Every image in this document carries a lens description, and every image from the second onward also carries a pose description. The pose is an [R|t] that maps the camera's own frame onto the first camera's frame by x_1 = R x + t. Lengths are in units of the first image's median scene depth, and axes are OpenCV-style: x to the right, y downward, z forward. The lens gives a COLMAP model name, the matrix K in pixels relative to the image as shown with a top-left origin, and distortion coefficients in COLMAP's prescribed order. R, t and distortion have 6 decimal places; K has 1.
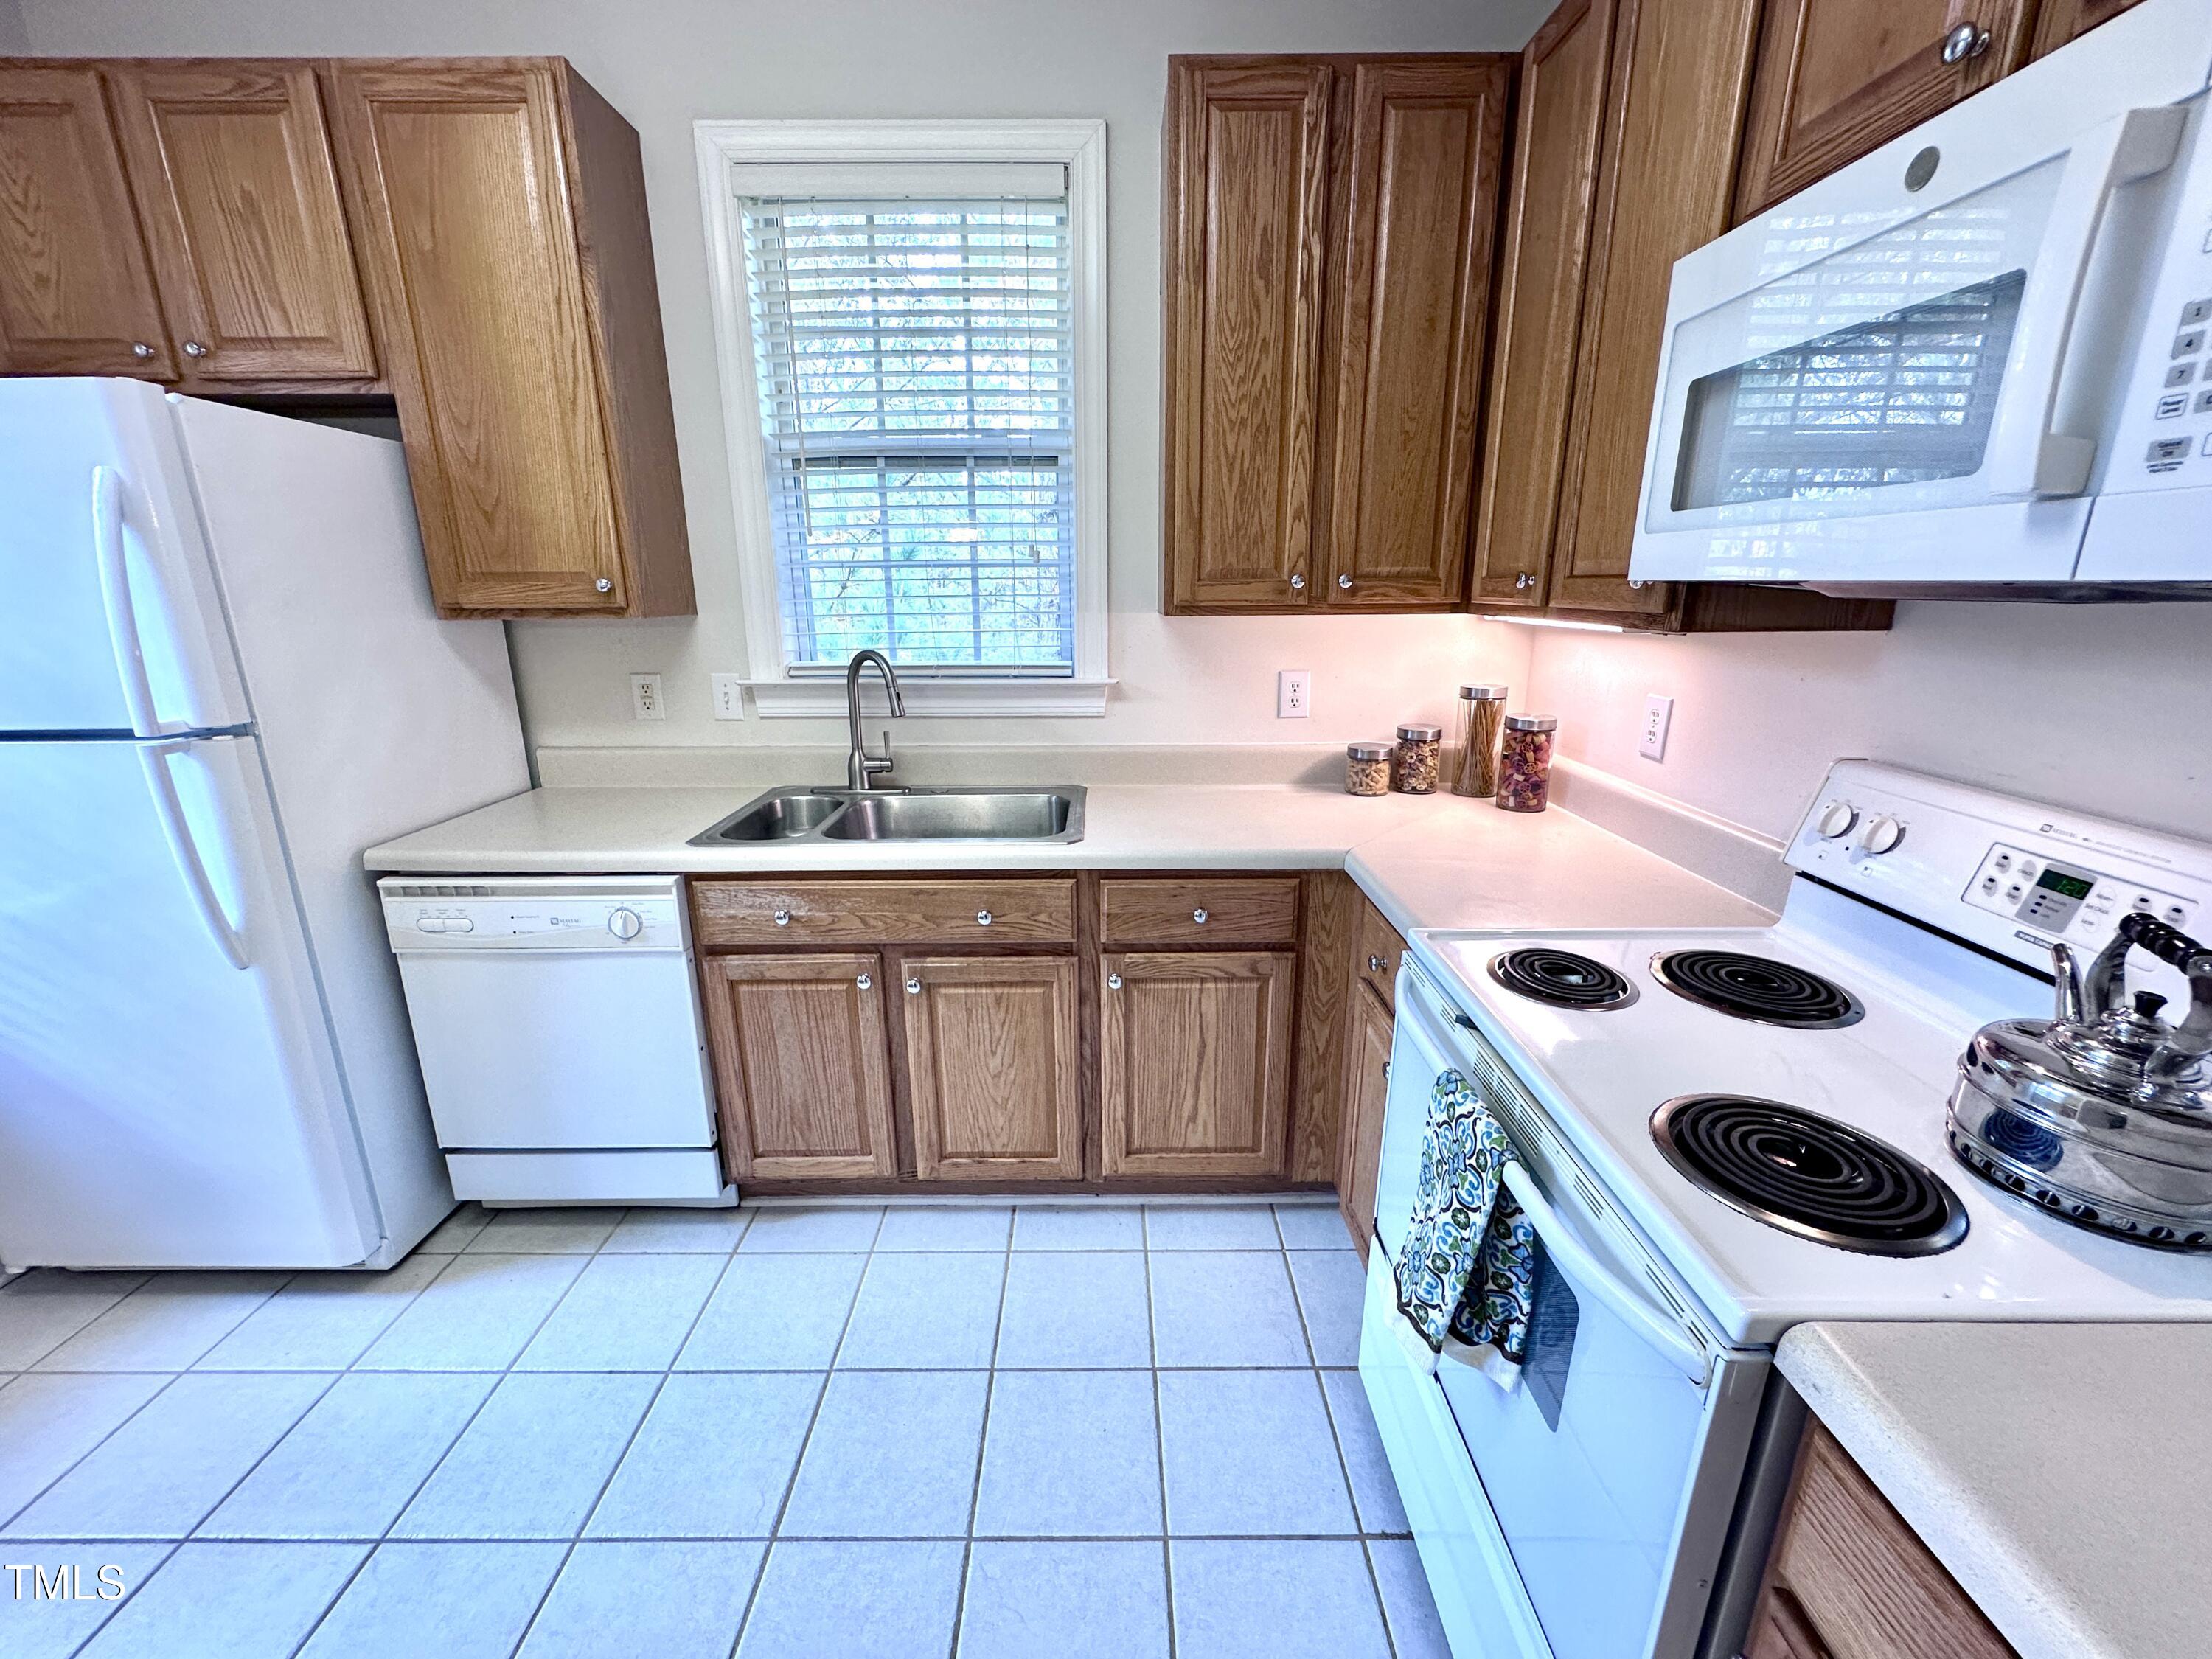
lens RADIAL K [[882.9, 0, 1103.8], [0, 882.9, 830.1], [0, 0, 1]] dist [-0.003886, 0.001150]
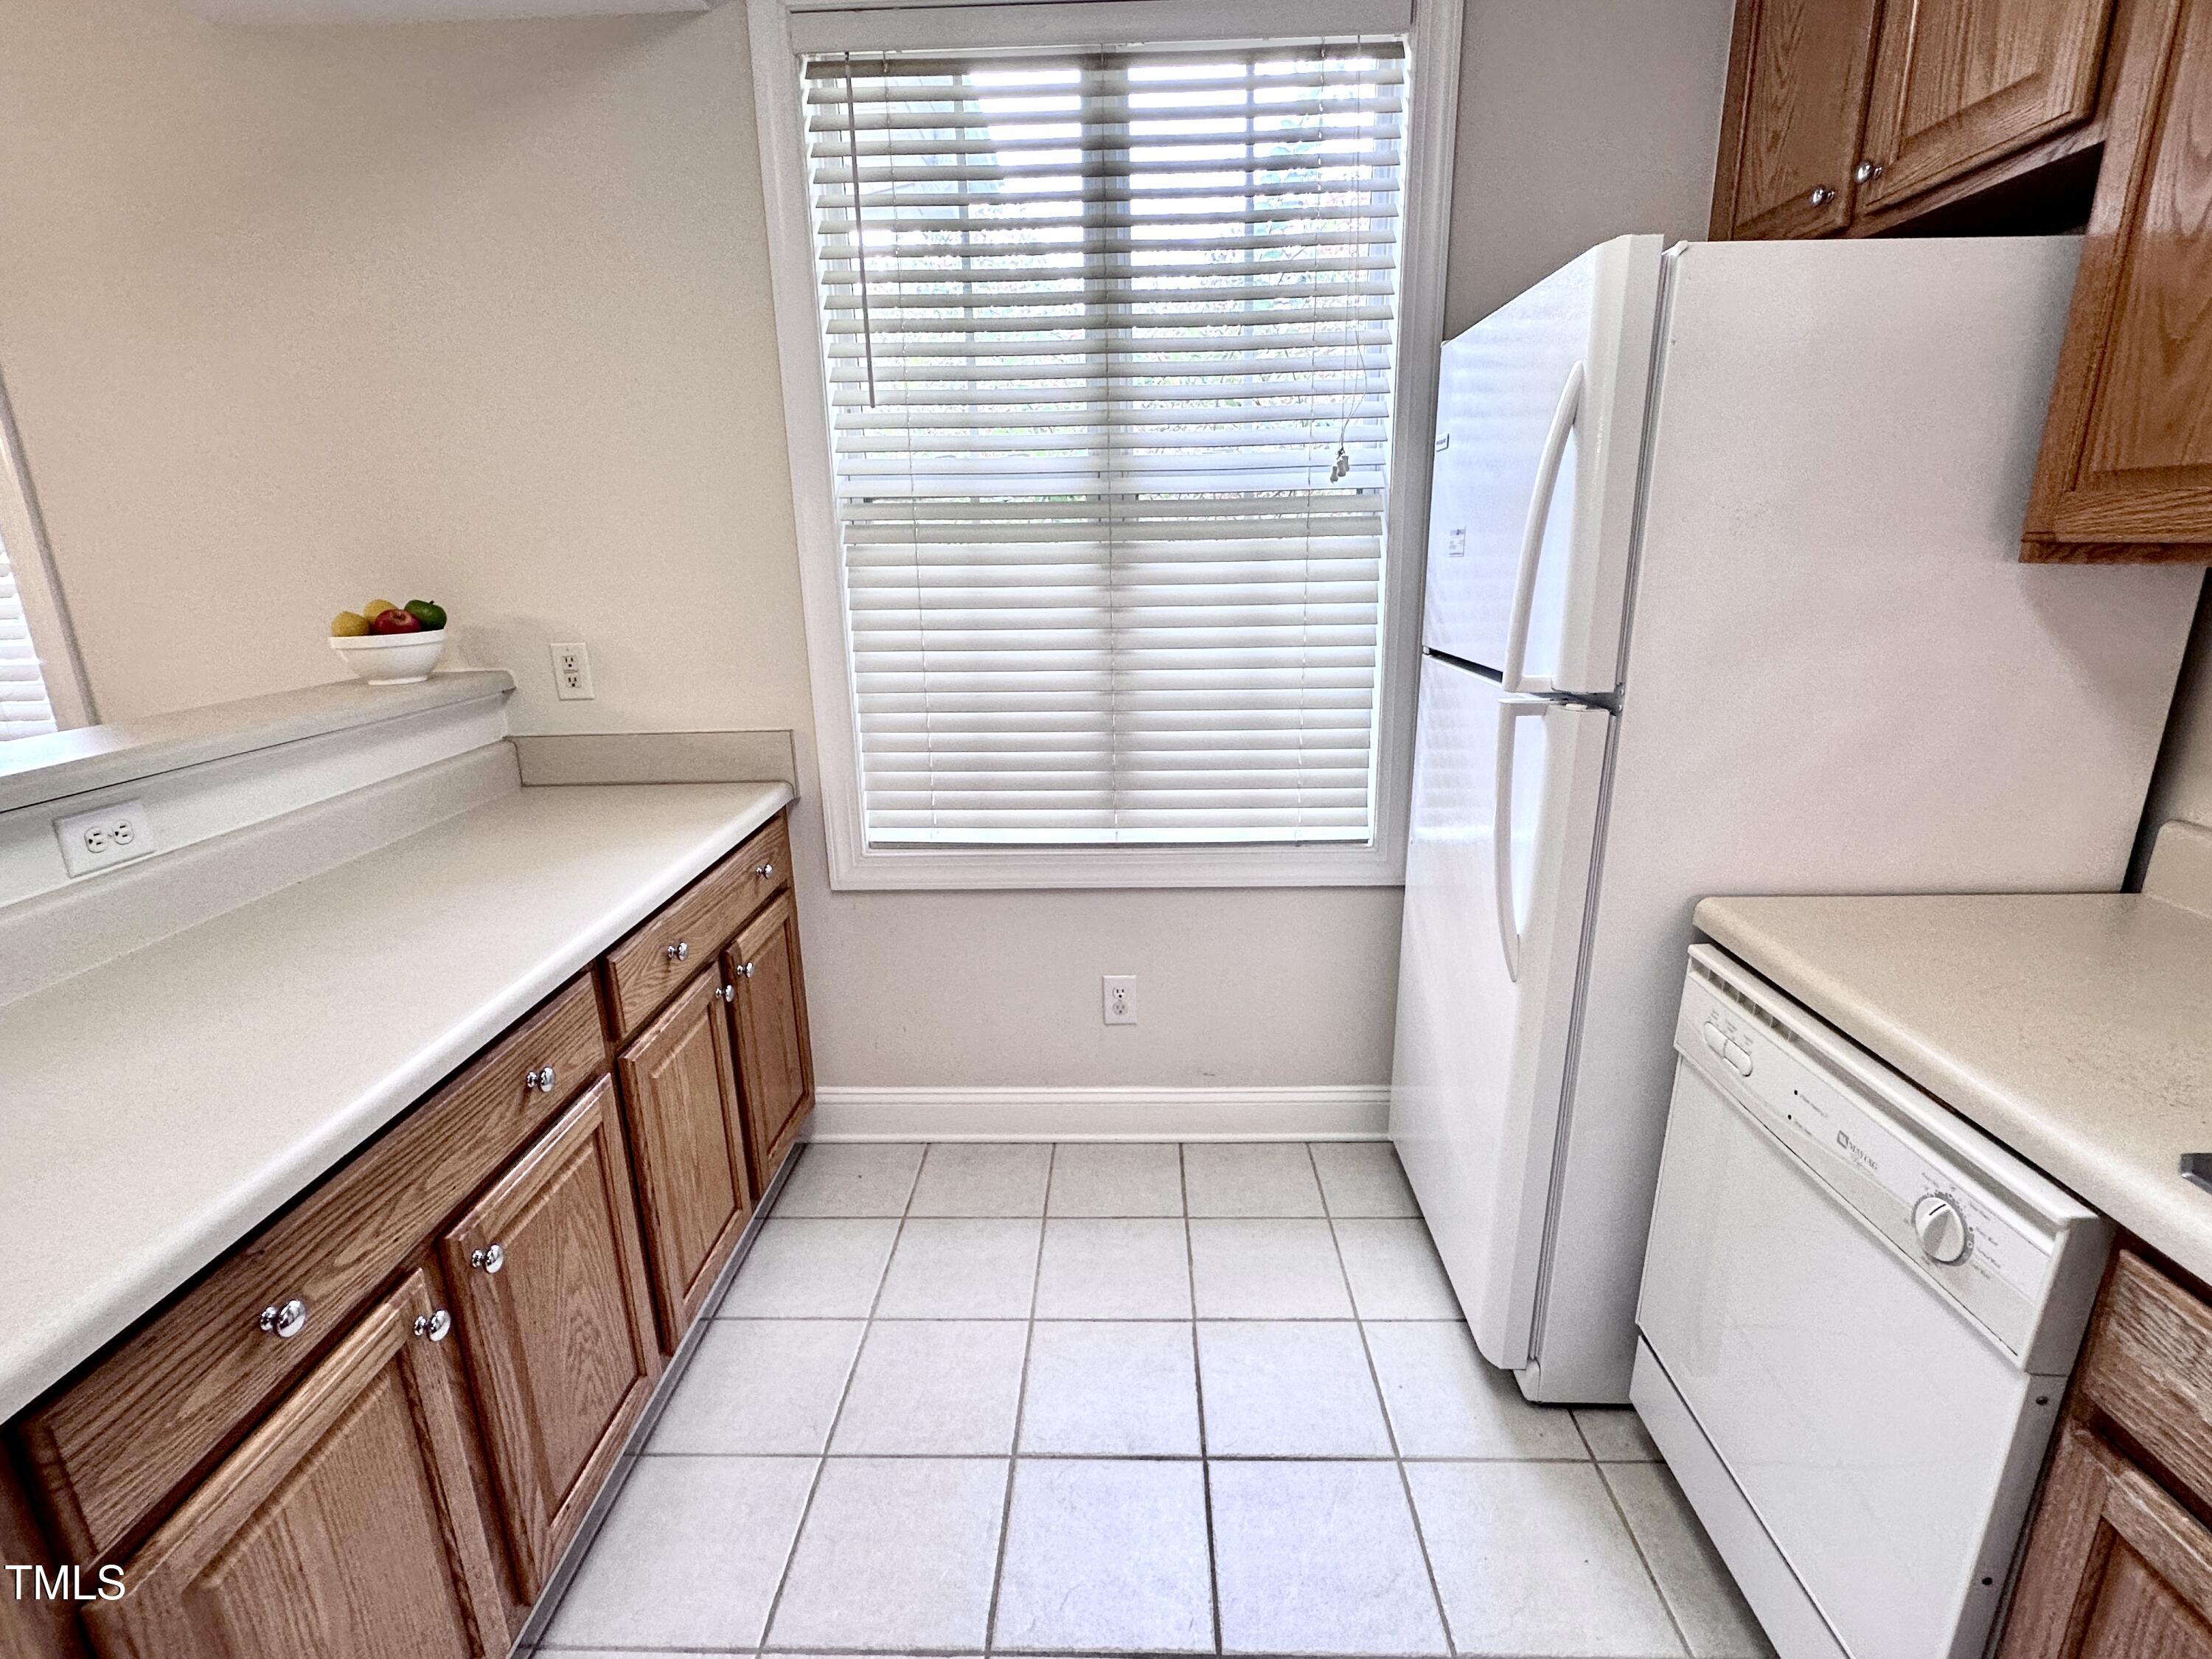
lens RADIAL K [[1016.3, 0, 1128.3], [0, 1016.3, 843.5], [0, 0, 1]] dist [-0.002873, 0.000382]
pose [[-0.008164, 0.290756, -0.956762, -0.083565], [-0.249928, 0.925834, 0.283490, -0.123284], [0.968230, 0.241437, 0.065109, 0.486416]]
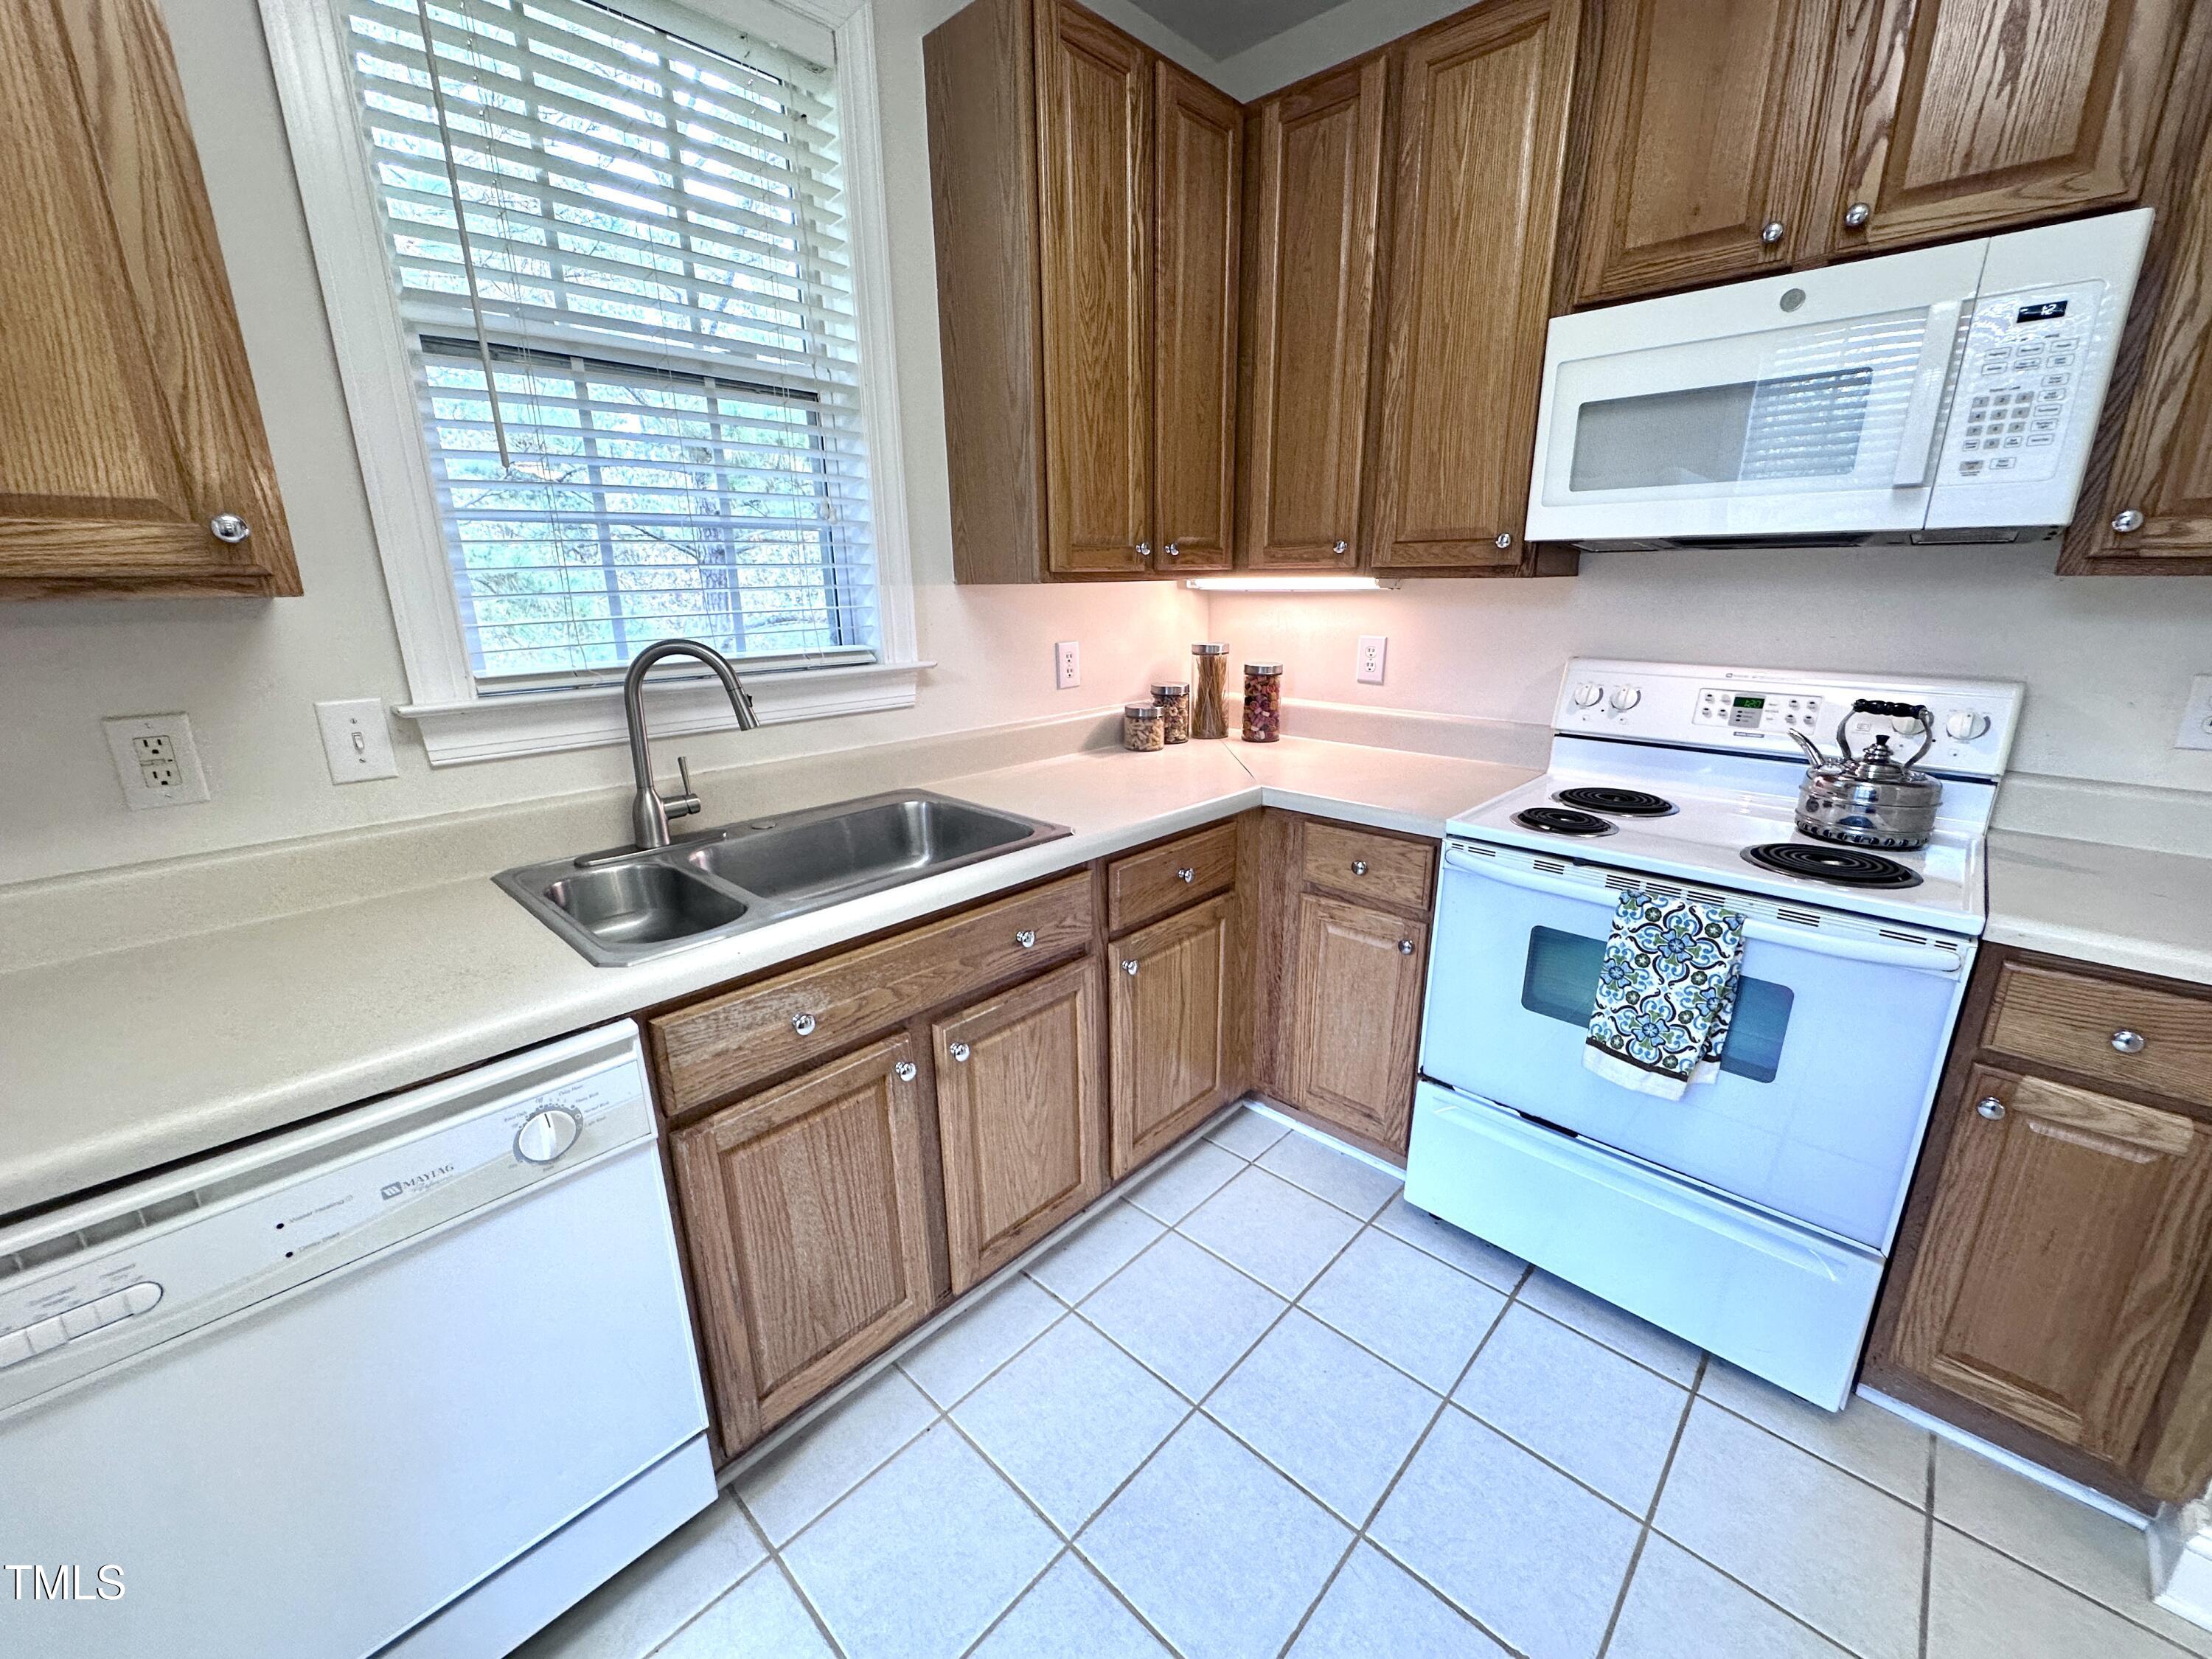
lens RADIAL K [[882.9, 0, 1104.2], [0, 882.9, 829.9], [0, 0, 1]] dist [-0.003886, 0.001150]
pose [[0.689766, -0.201465, 0.695438, -0.632091], [0.201812, 0.975938, 0.082559, -0.055445], [-0.695337, 0.083401, 0.713828, 0.331882]]
